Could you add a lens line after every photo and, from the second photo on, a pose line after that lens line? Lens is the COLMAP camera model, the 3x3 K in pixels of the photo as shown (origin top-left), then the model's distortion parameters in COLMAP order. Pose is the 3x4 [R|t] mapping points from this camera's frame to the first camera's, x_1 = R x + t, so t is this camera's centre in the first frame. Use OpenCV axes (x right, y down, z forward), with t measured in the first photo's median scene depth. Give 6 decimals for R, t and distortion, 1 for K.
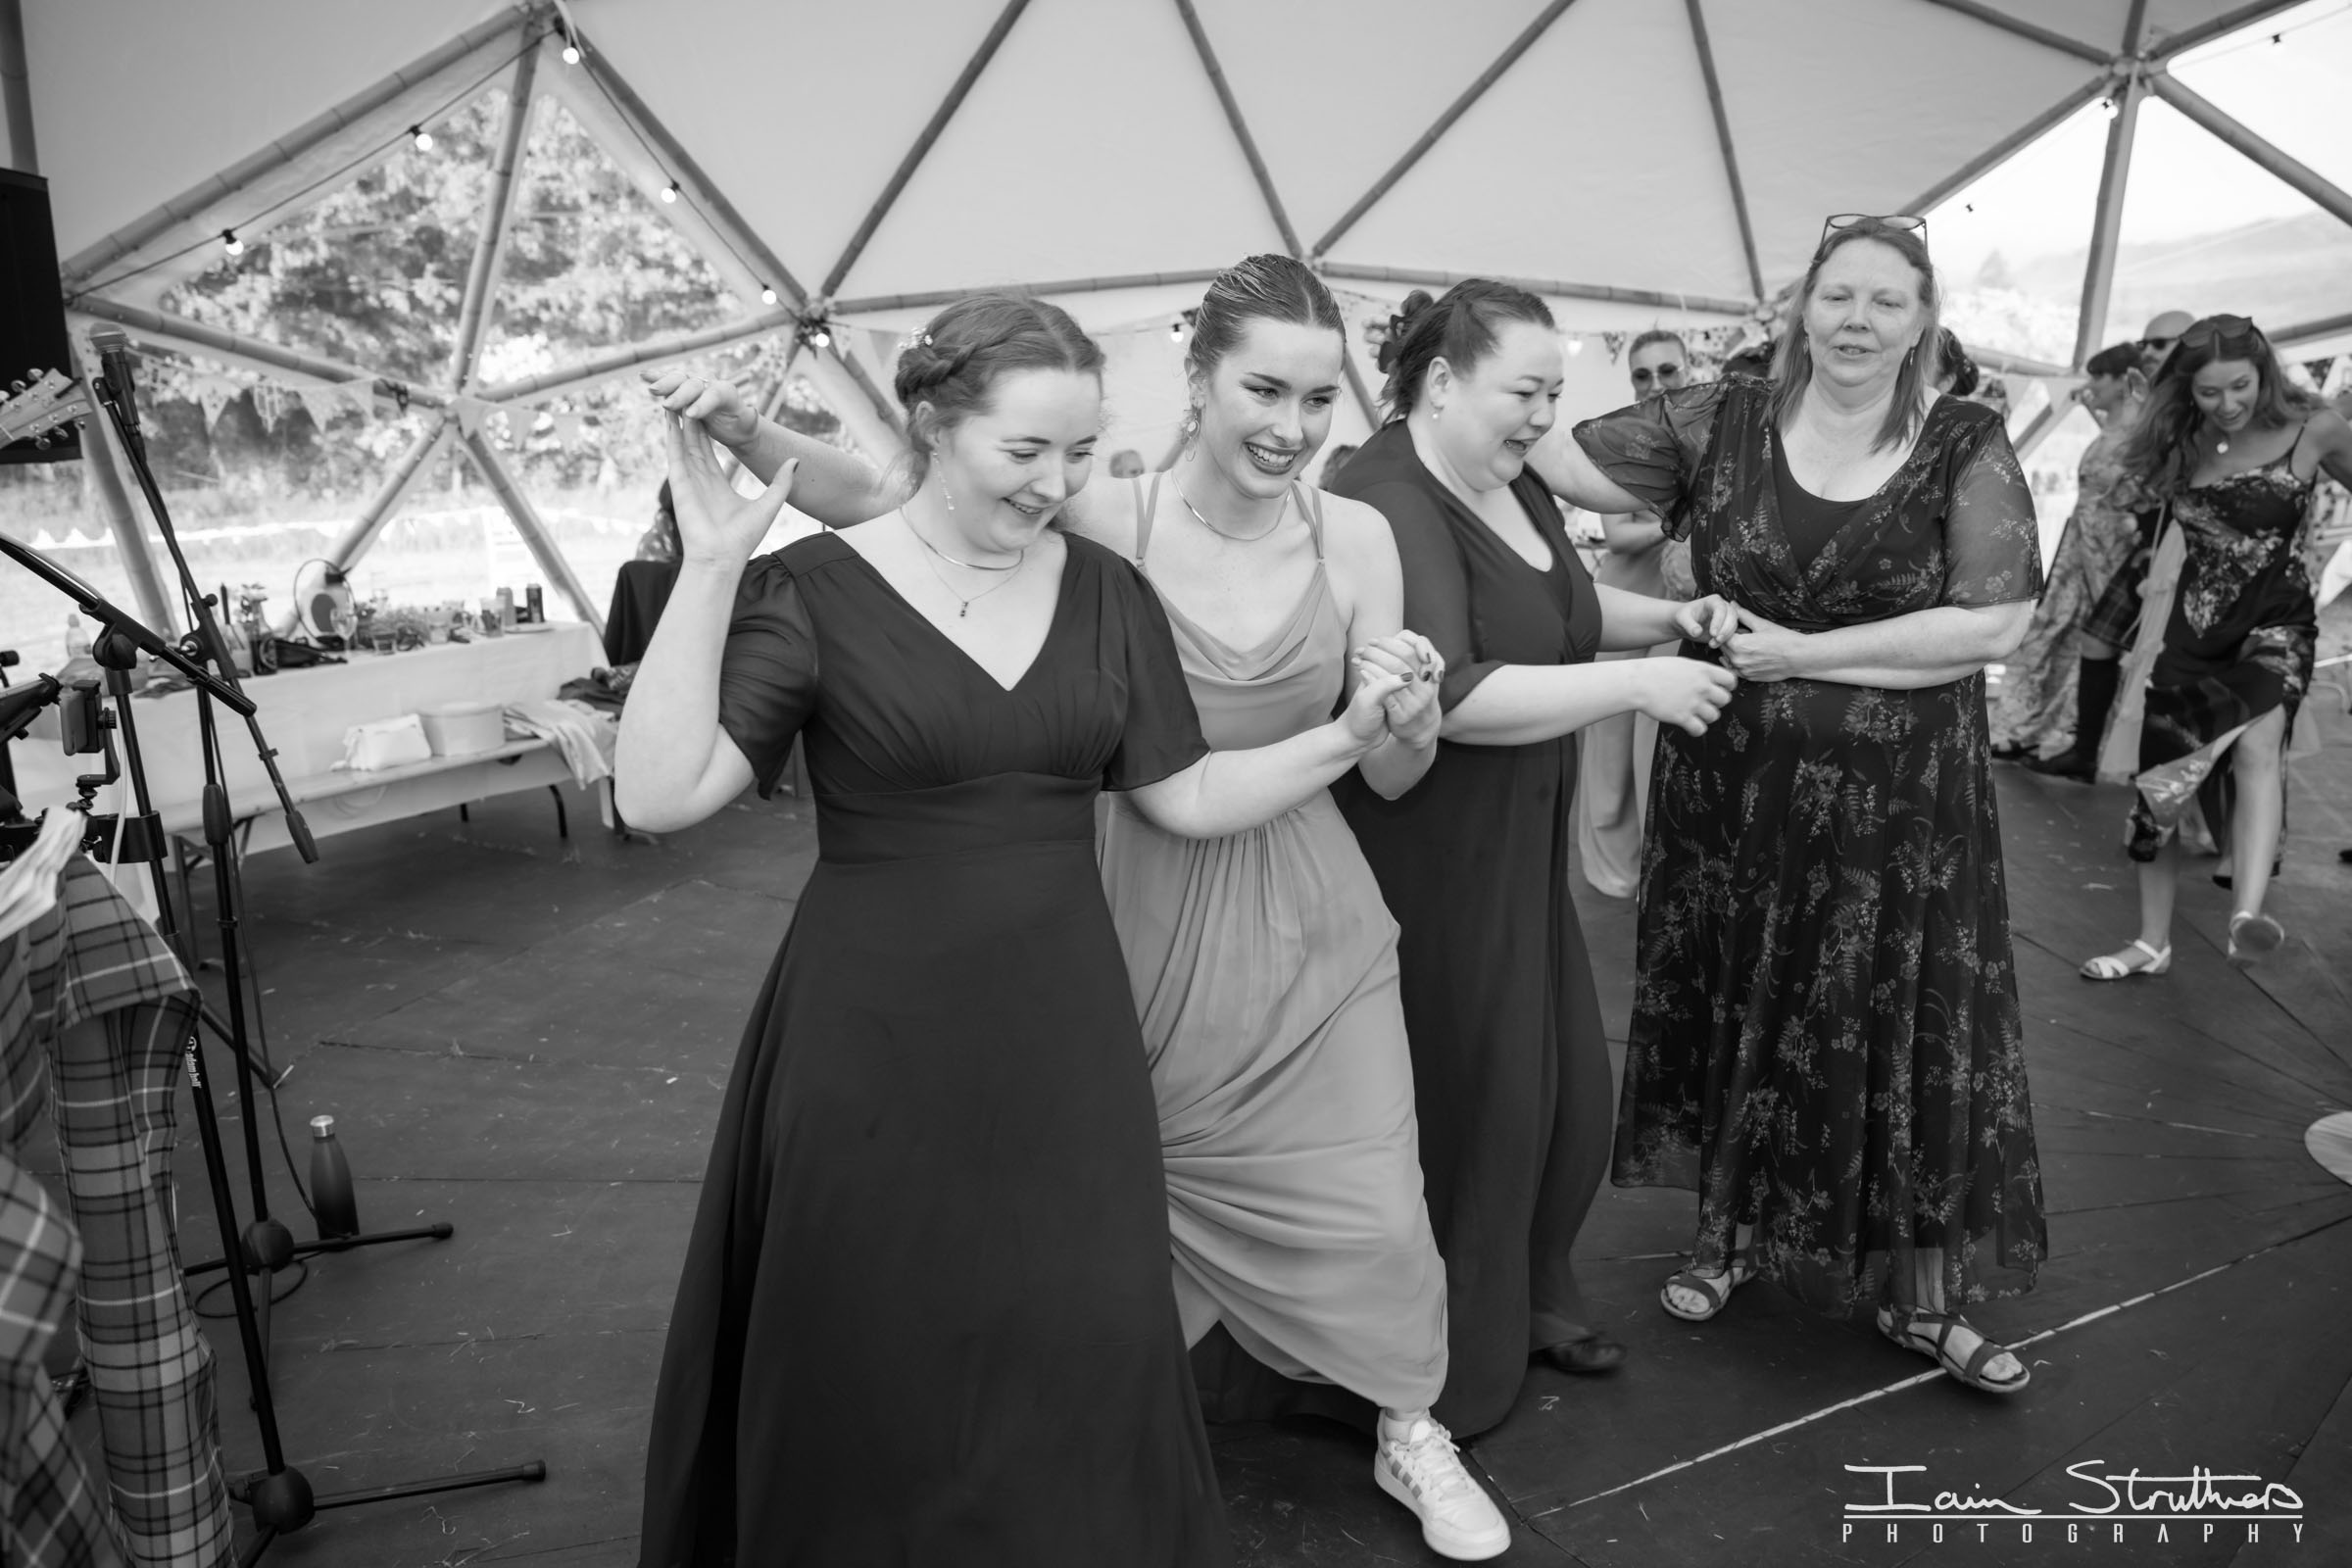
lens RADIAL K [[1762.4, 0, 1190.9], [0, 1762.4, 785.1], [0, 0, 1]] dist [-0.062808, 0.040544]
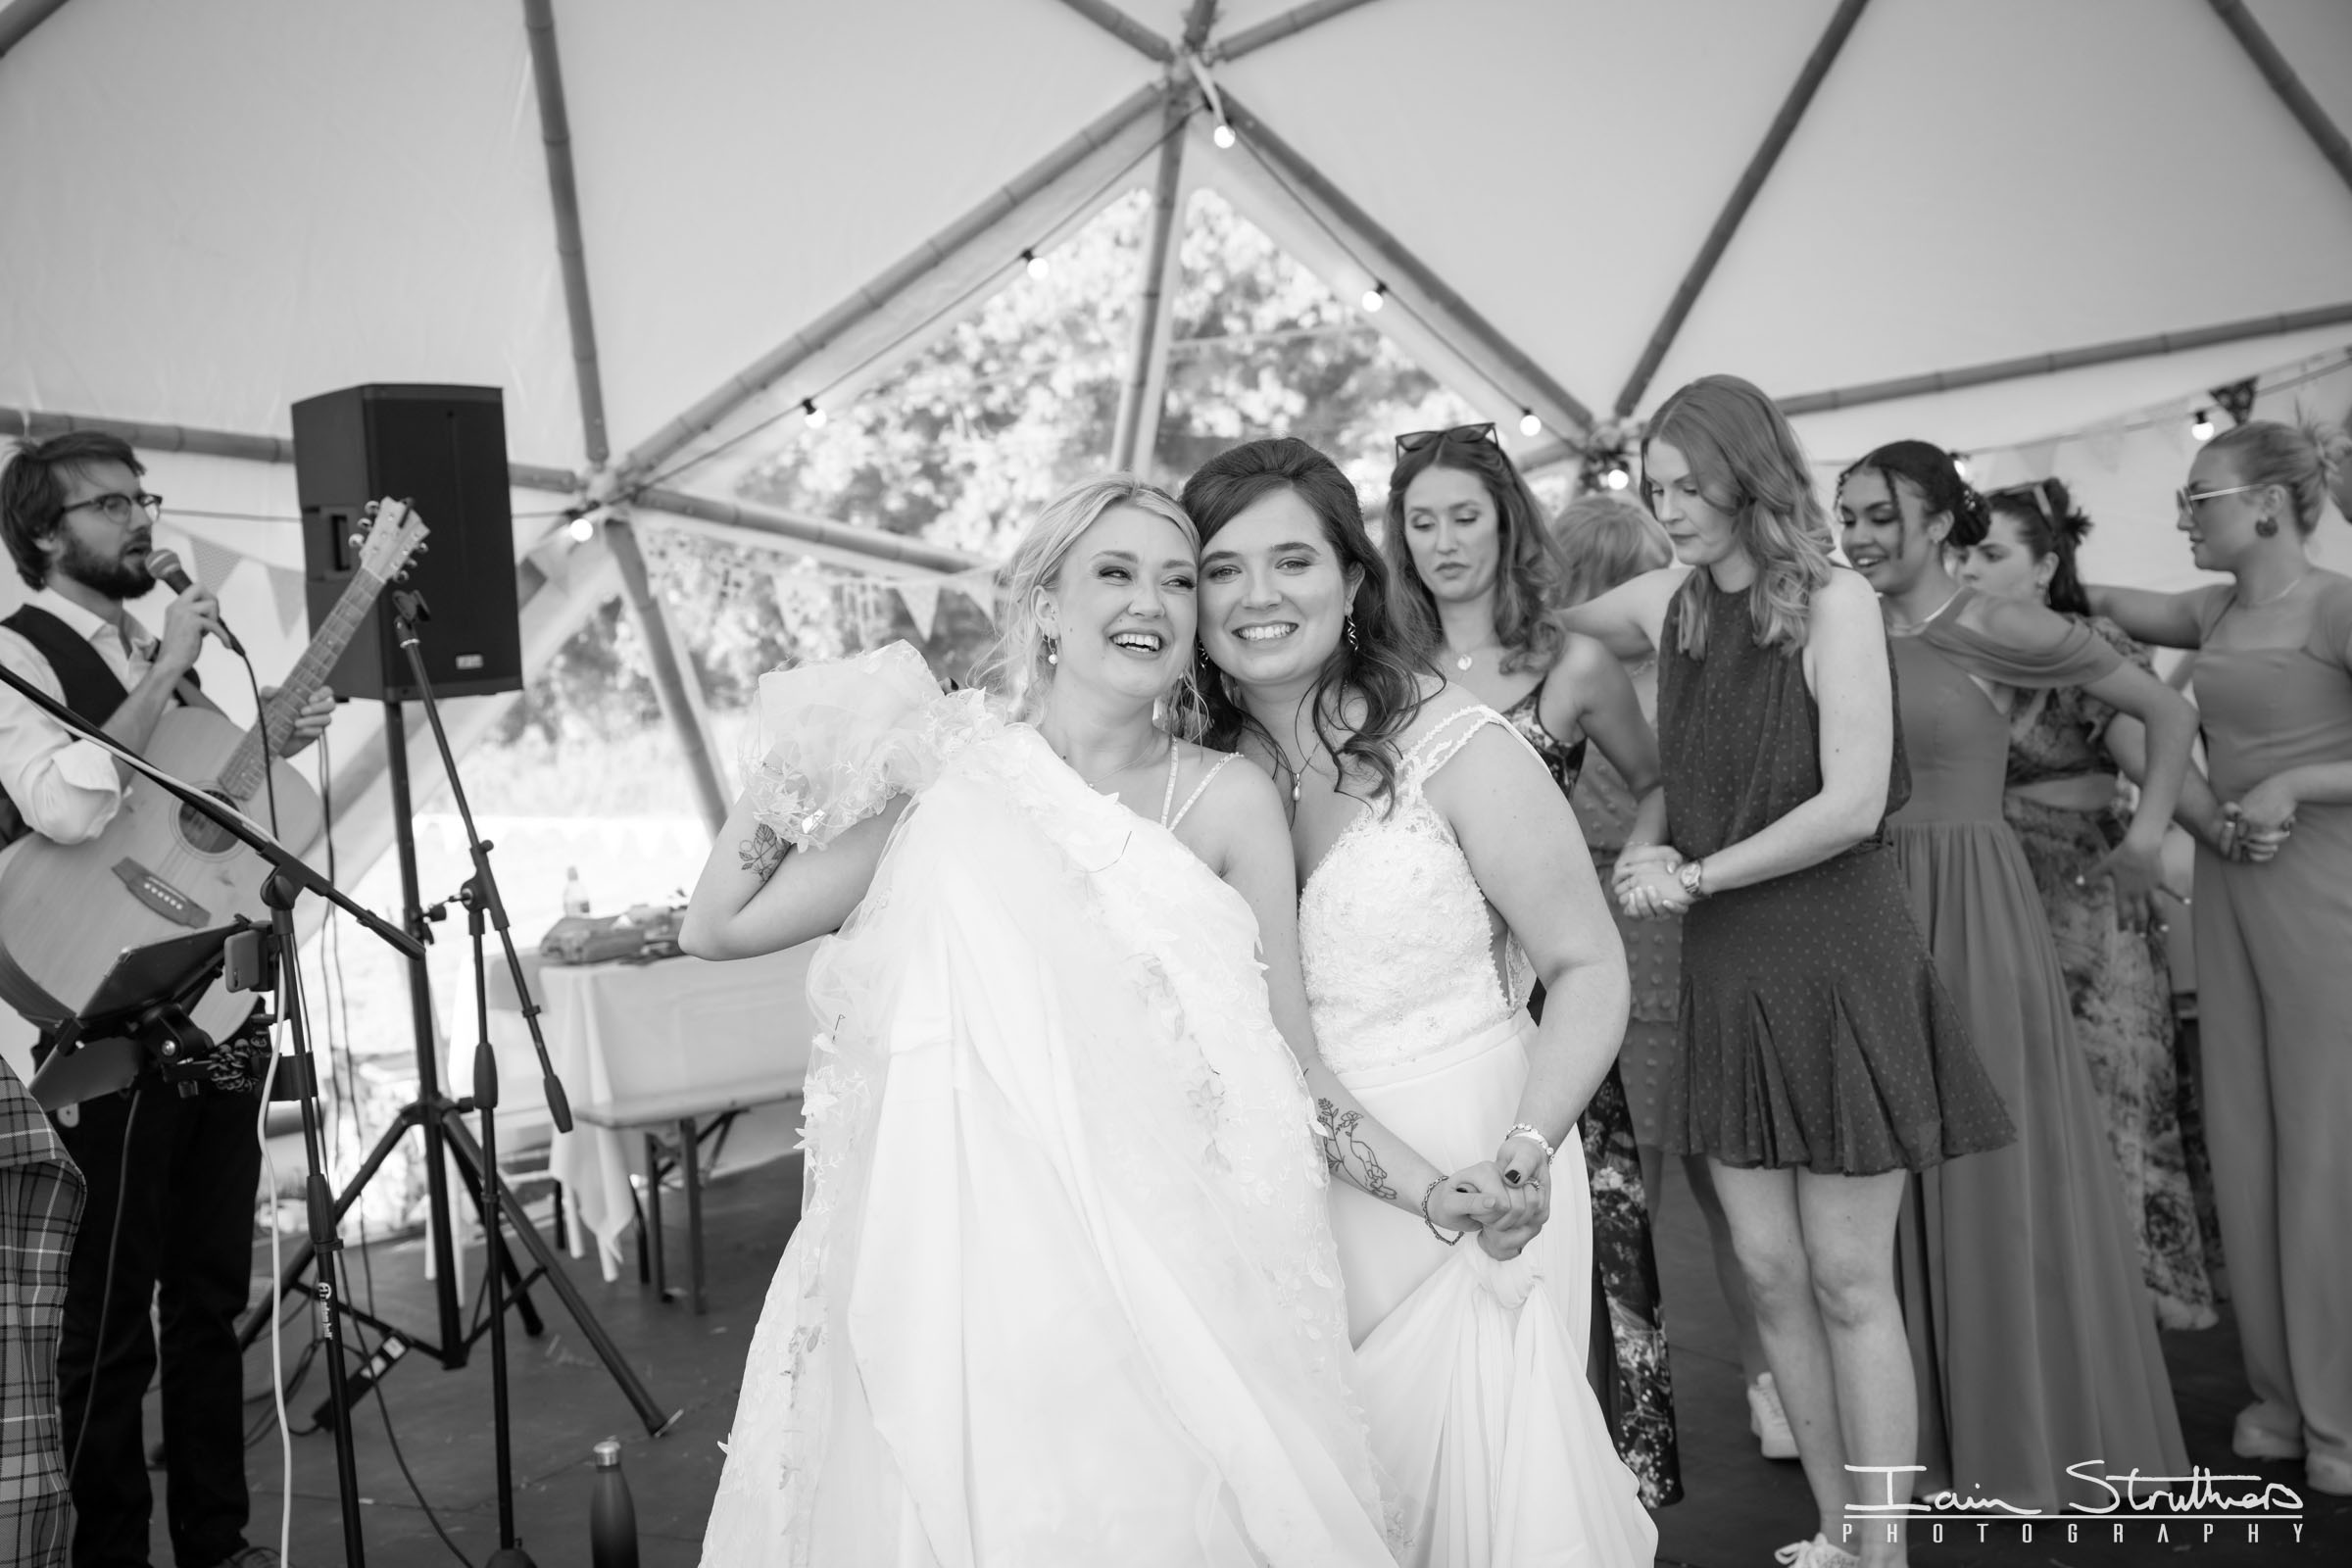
lens RADIAL K [[2993.3, 0, 1174.9], [0, 2993.3, 788.0], [0, 0, 1]] dist [0.170556, 0.000000]
pose [[0.876115, -0.009852, -0.482002, 0.268963], [-0.052653, 0.991855, -0.115979, 0.016040], [0.479219, 0.126989, 0.868460, -0.122529]]
